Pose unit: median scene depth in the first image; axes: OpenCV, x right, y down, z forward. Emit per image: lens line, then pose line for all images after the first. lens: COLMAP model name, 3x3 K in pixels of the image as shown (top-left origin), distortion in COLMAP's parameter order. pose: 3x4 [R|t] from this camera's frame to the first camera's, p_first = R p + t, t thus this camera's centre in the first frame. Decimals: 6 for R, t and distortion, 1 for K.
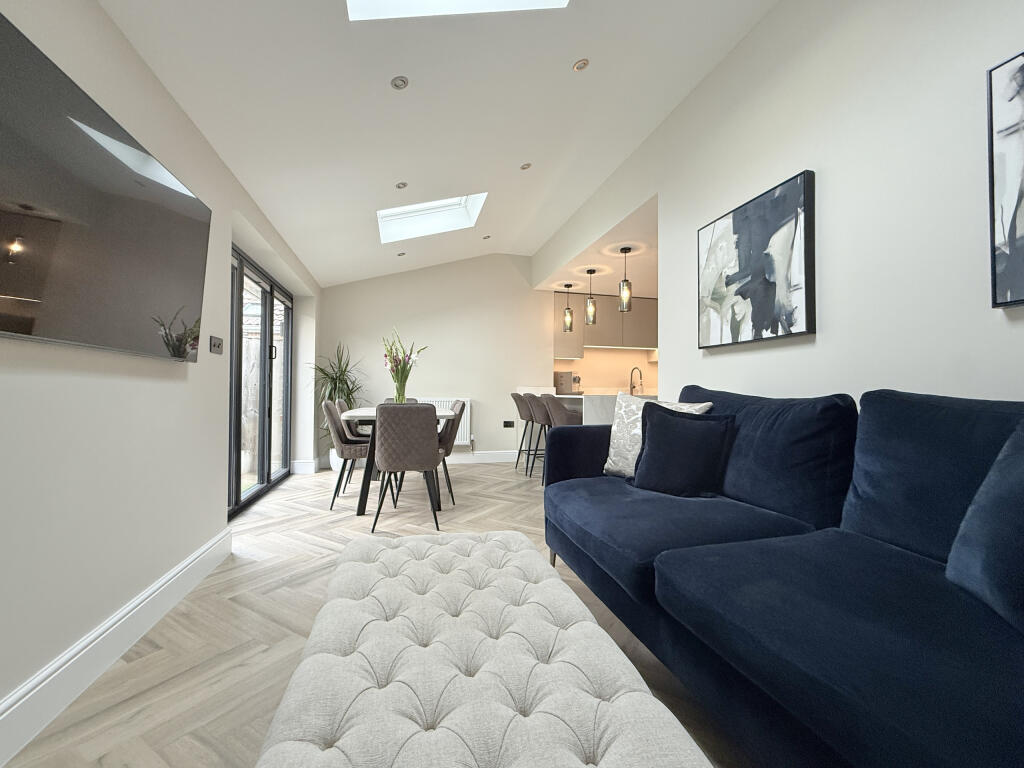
lens RADIAL K [[426.1, 0, 512.0], [0, 426.1, 384.0], [0, 0, 1]] dist [0.001339, 0.000115]
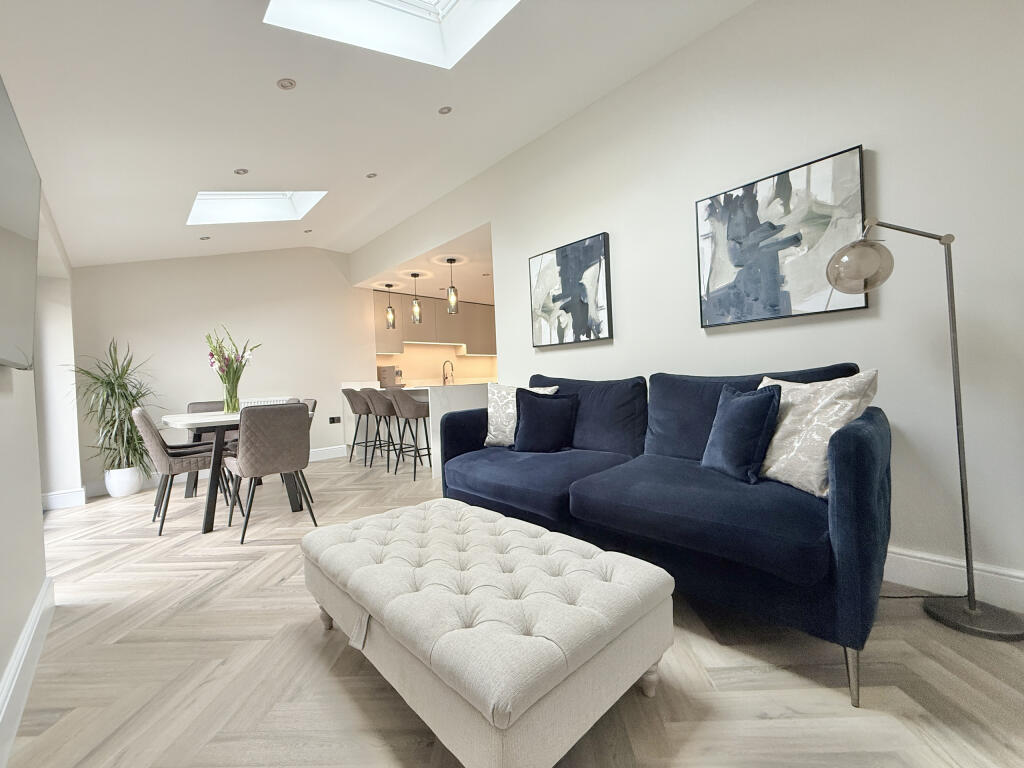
lens RADIAL K [[406.4, 0, 509.7], [0, 406.4, 385.4], [0, 0, 1]] dist [0.000159, -0.000227]
pose [[0.867046, -0.052639, 0.495439, -0.291796], [0.040226, 0.998553, 0.035696, -0.011780], [-0.496601, -0.011021, 0.867909, -0.086542]]
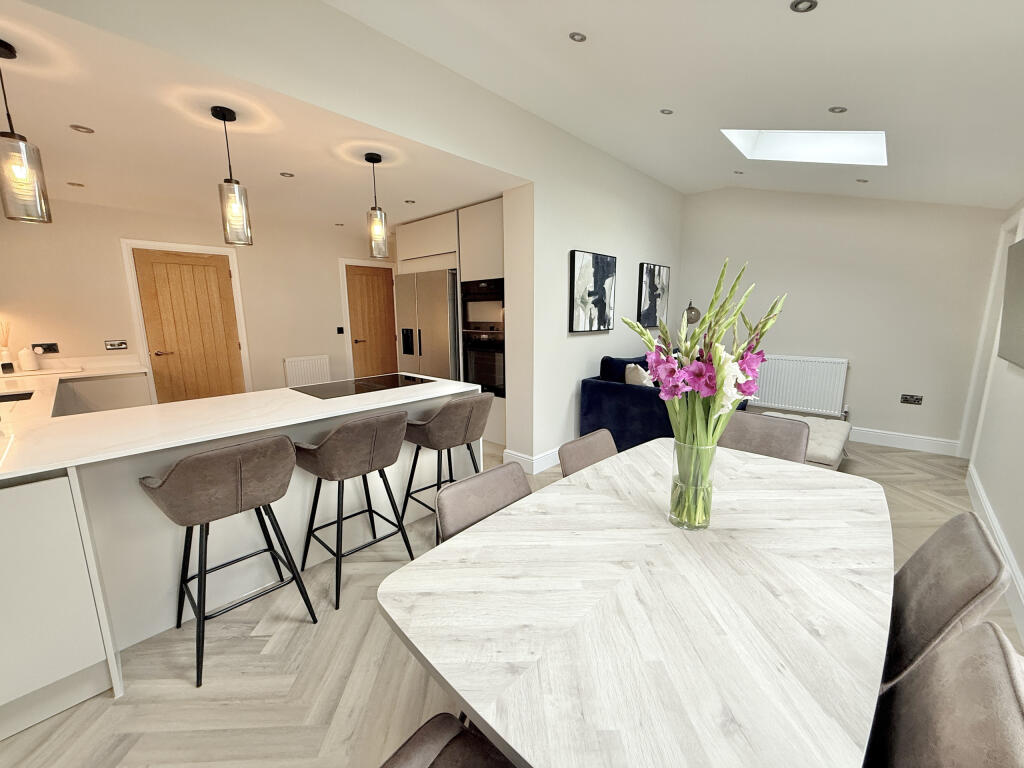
lens RADIAL K [[406.4, 0, 509.7], [0, 406.4, 385.4], [0, 0, 1]] dist [0.000159, -0.000227]
pose [[-0.538179, -0.153080, 0.828812, -0.721477], [-0.014917, 0.984944, 0.172231, -0.153641], [-0.842698, 0.080328, -0.532360, 2.141518]]
